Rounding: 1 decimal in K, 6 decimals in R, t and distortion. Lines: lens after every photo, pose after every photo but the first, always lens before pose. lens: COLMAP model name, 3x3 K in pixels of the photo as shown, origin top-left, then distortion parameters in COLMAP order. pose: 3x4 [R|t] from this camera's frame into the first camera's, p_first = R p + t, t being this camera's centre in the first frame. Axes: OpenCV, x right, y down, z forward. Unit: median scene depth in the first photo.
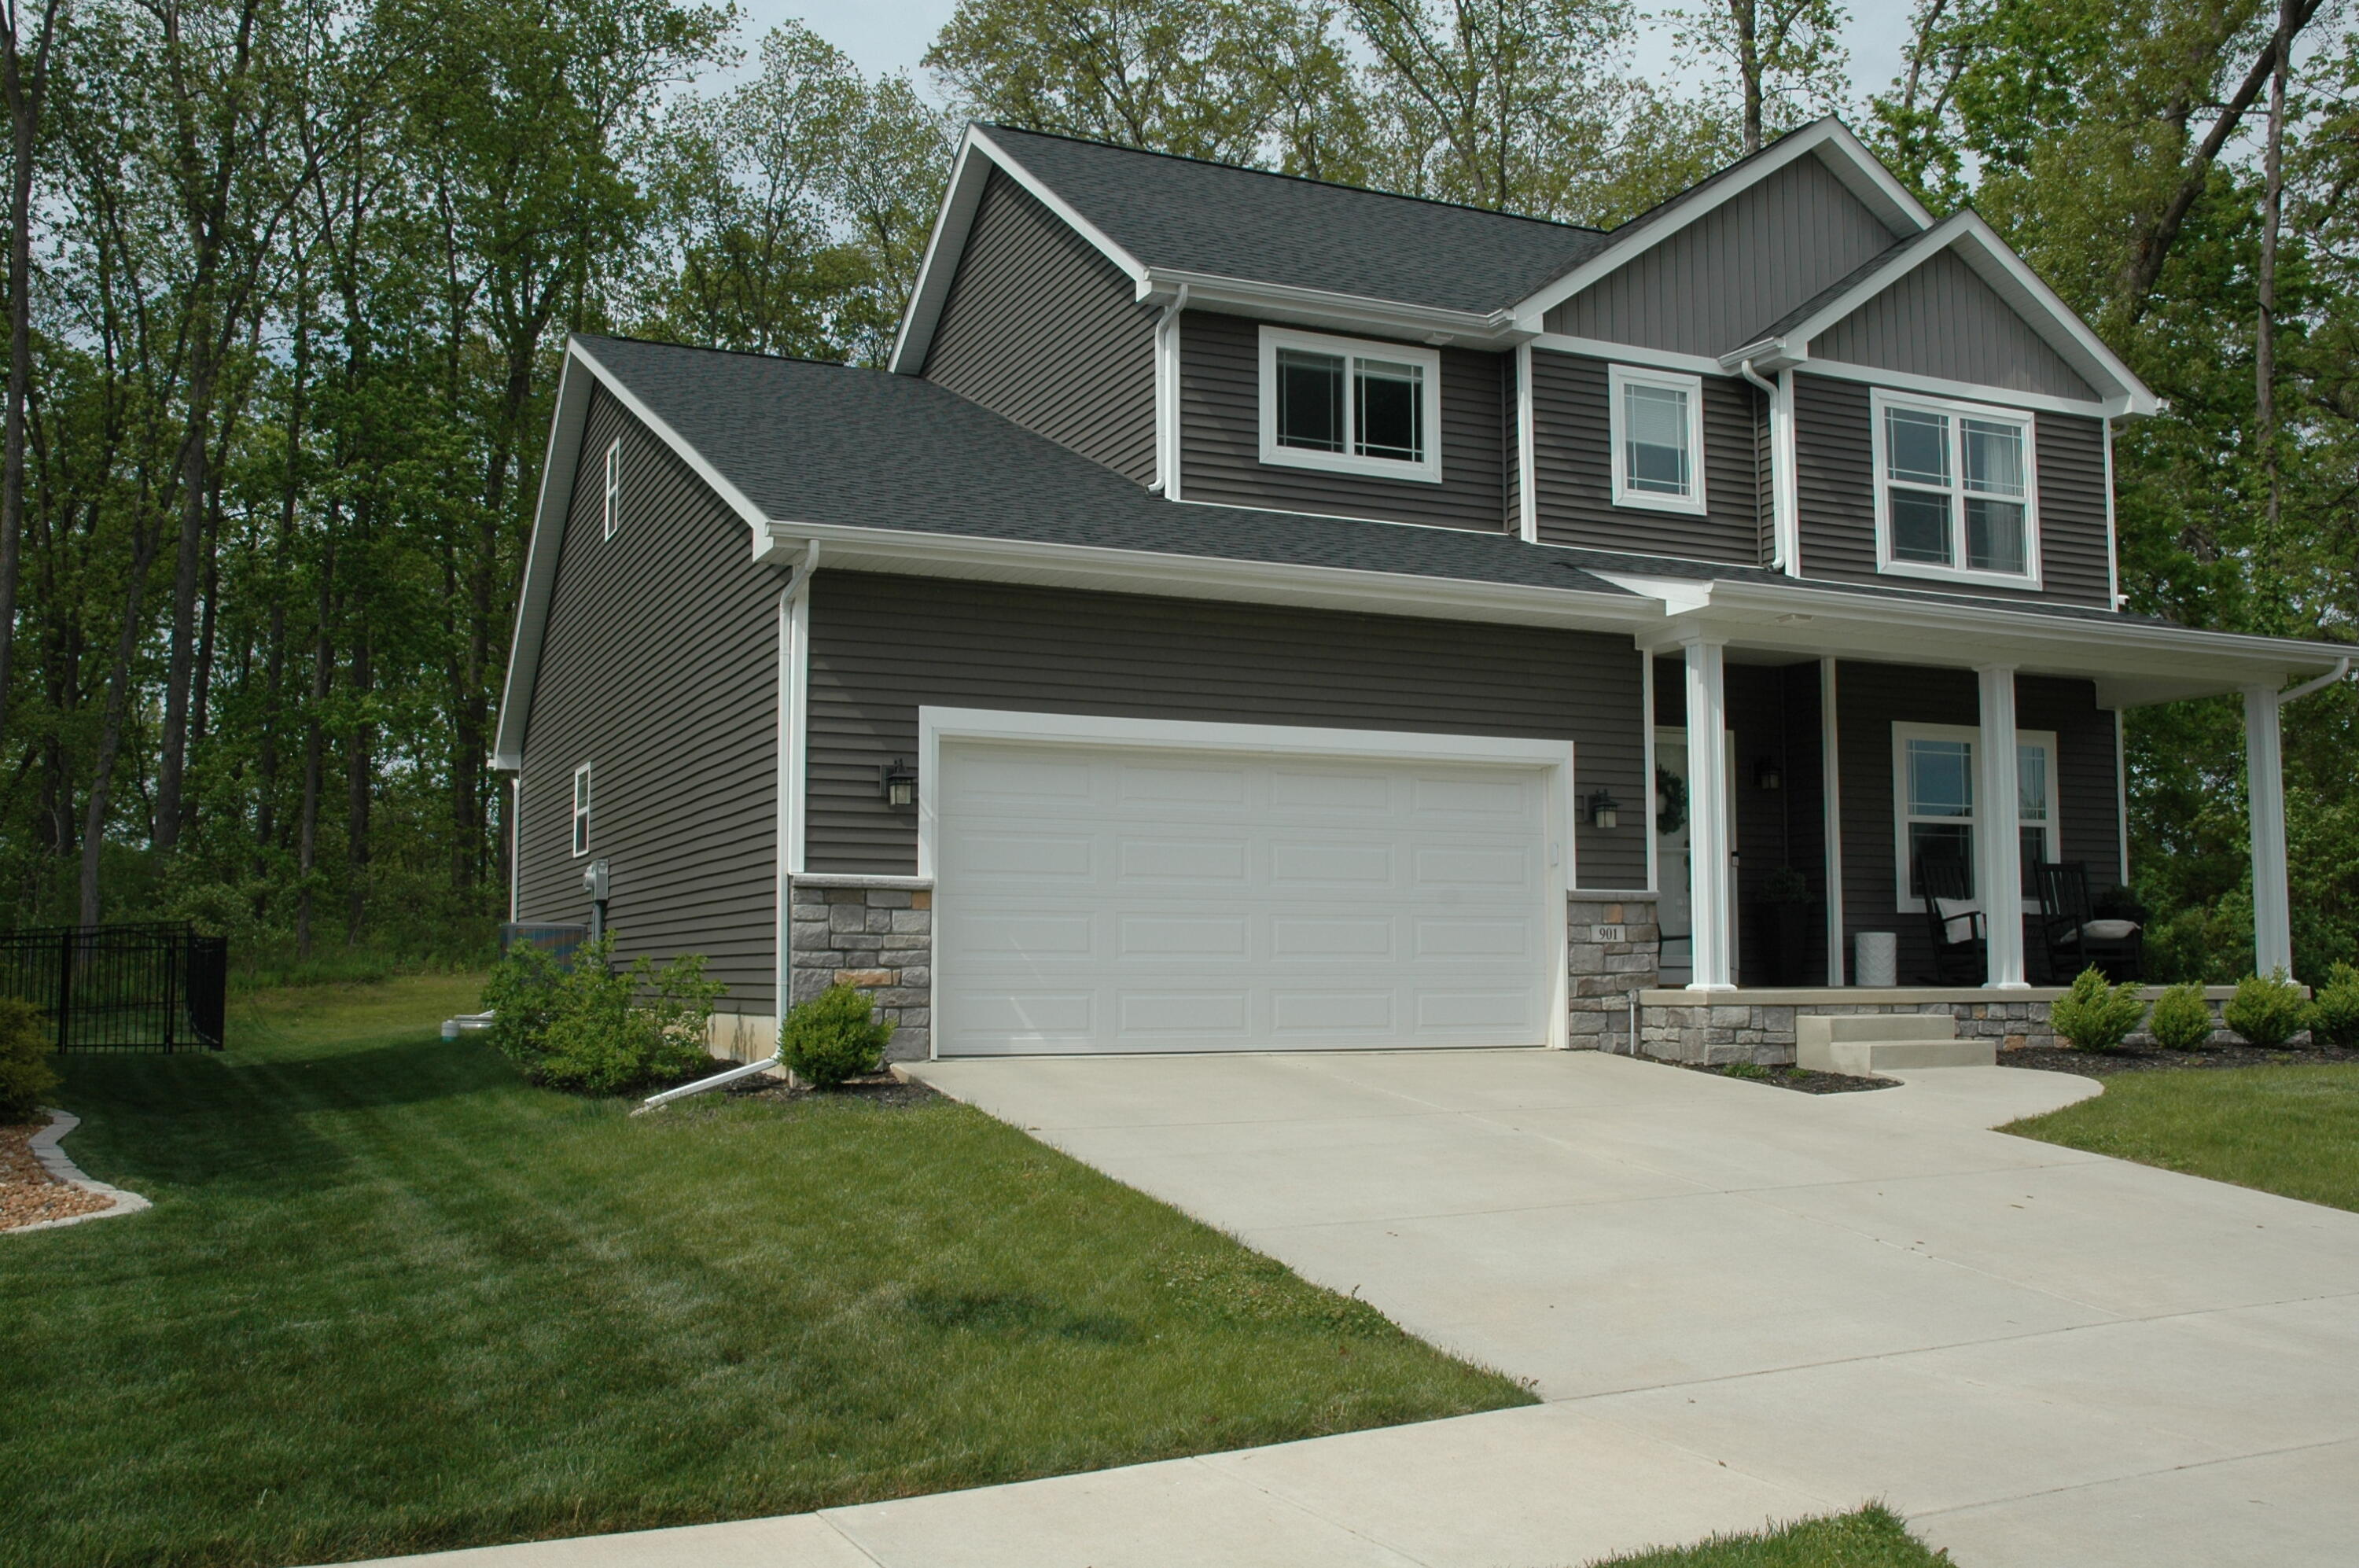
lens RADIAL K [[1994.3, 0, 1179.2], [0, 1994.3, 790.4], [0, 0, 1]] dist [-0.053796, 0.014305]
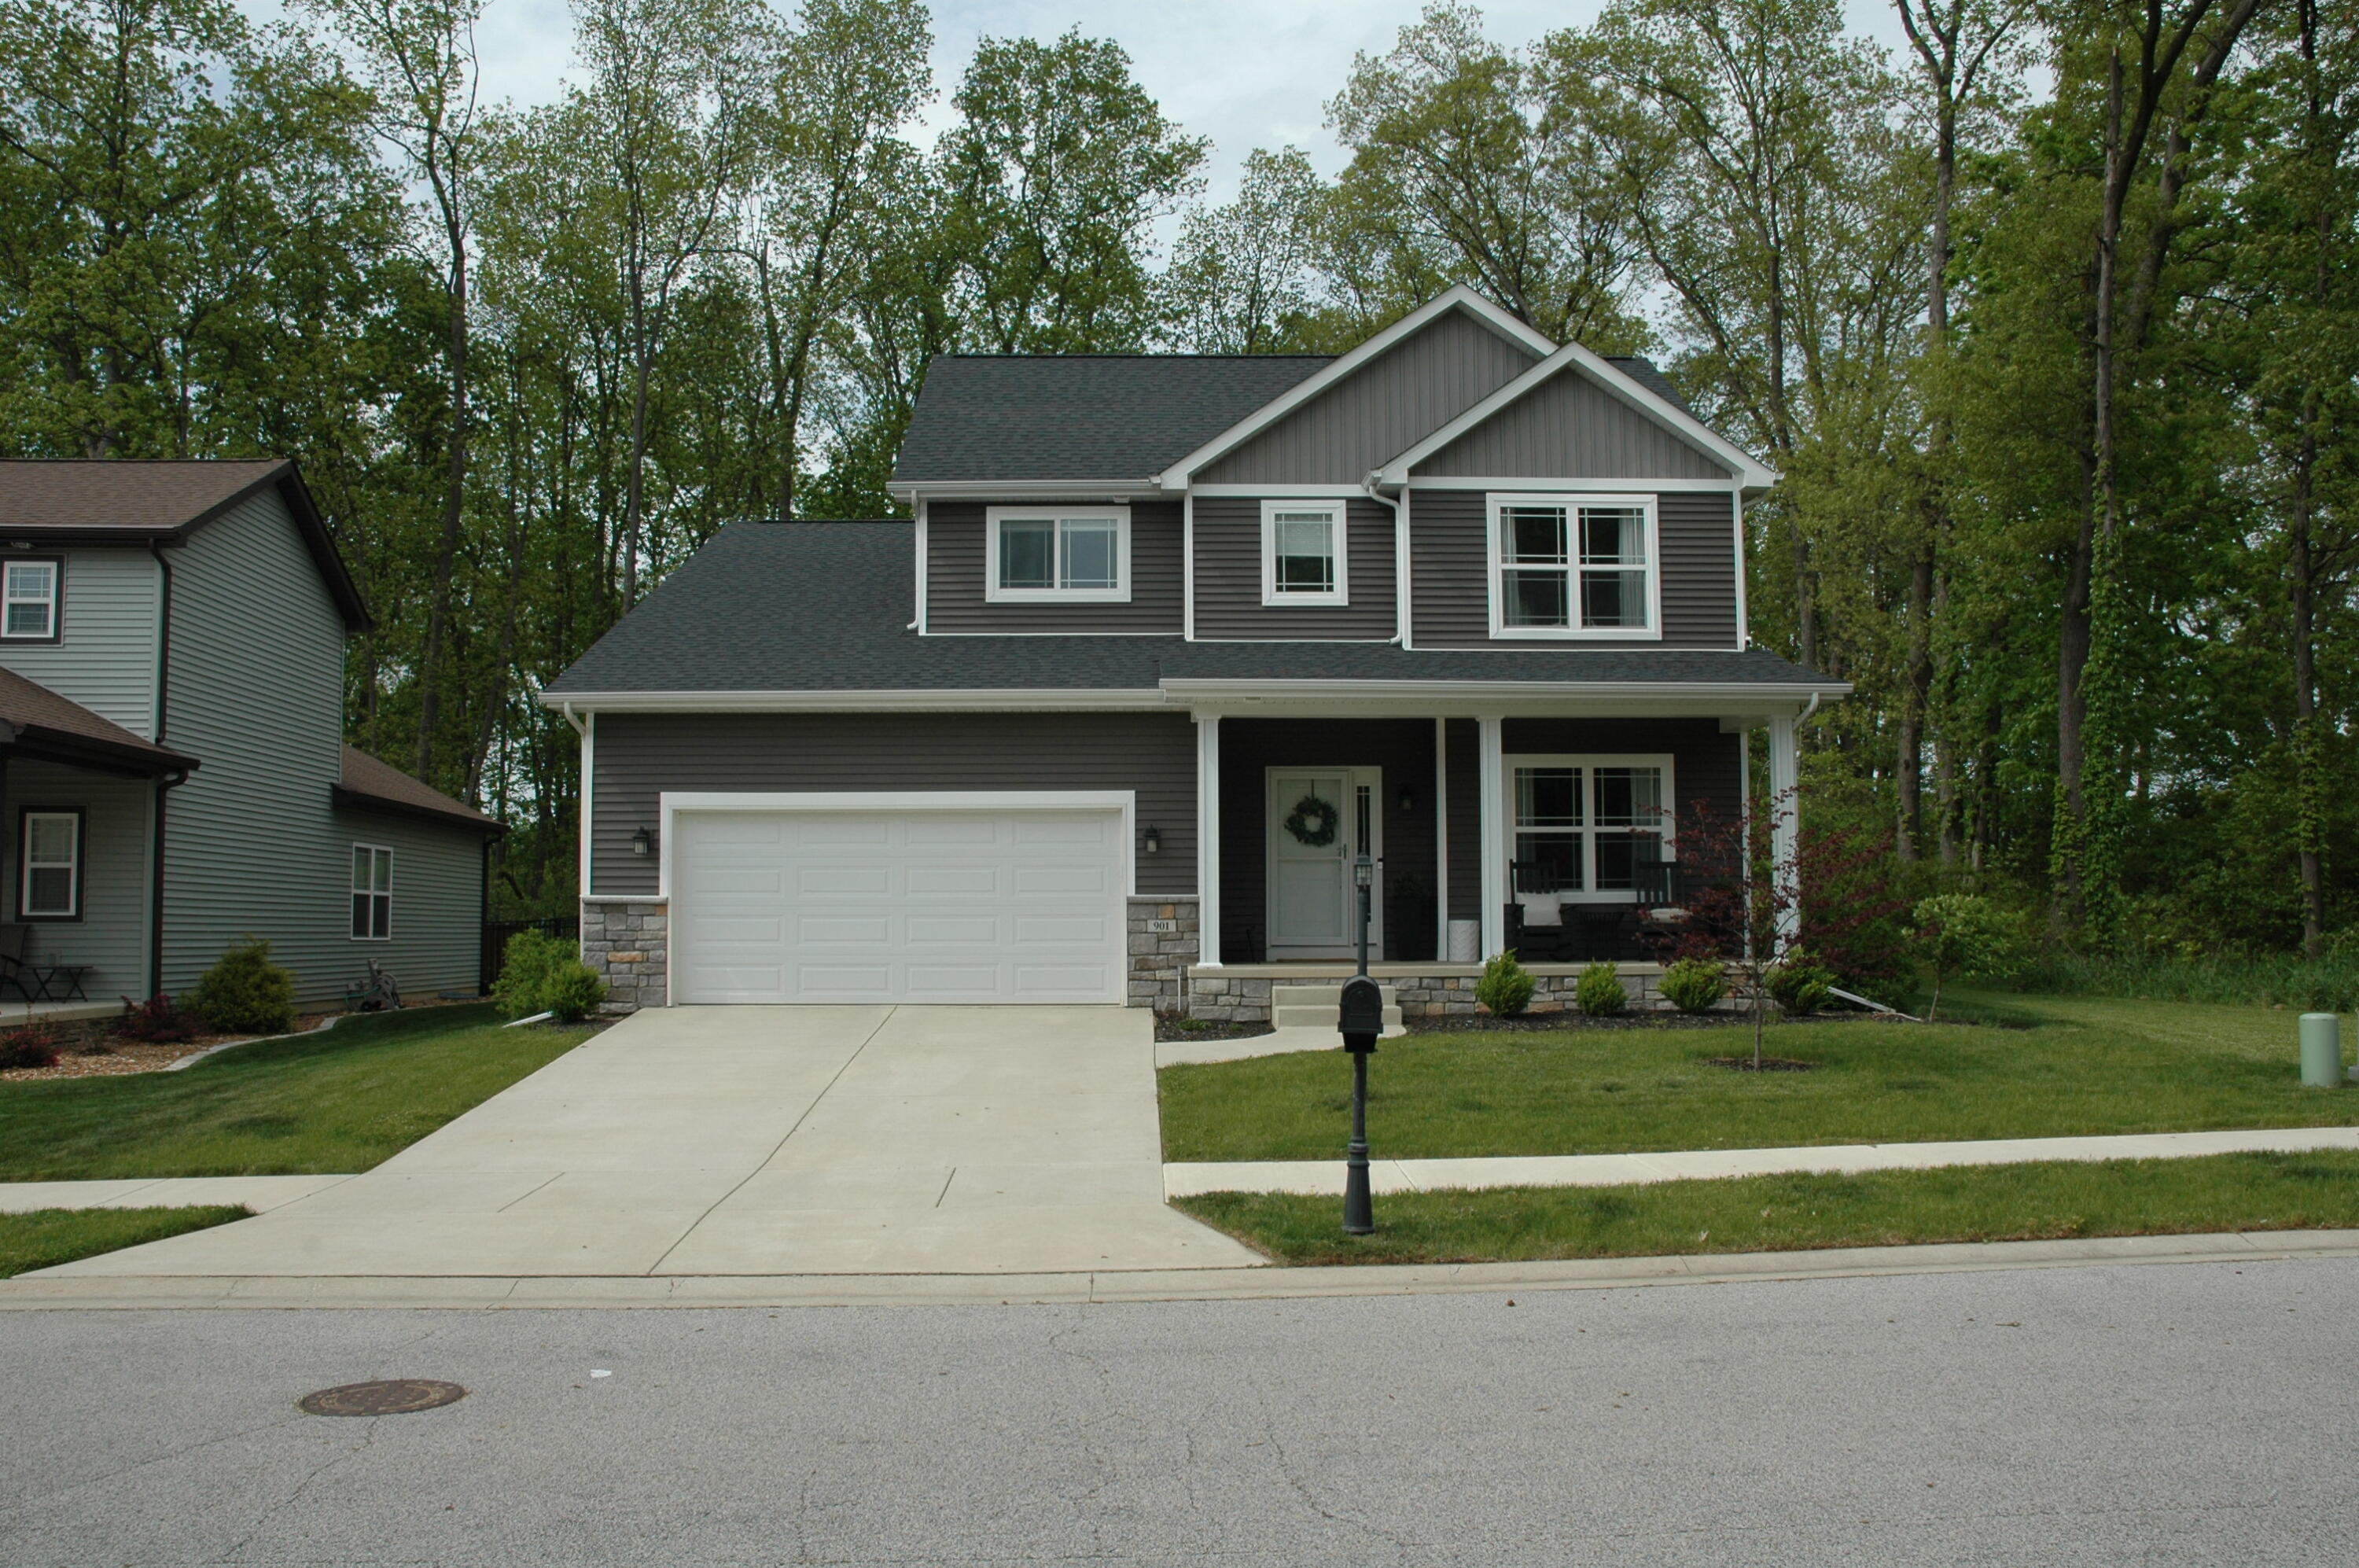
lens RADIAL K [[1851.2, 0, 1180.8], [0, 1851.2, 784.4], [0, 0, 1]] dist [-0.146657, 0.129534]
pose [[0.927682, -0.035234, -0.371706, 0.641575], [0.038134, 0.999273, 0.000451, -0.025567], [0.371419, -0.014593, 0.928351, -0.190637]]
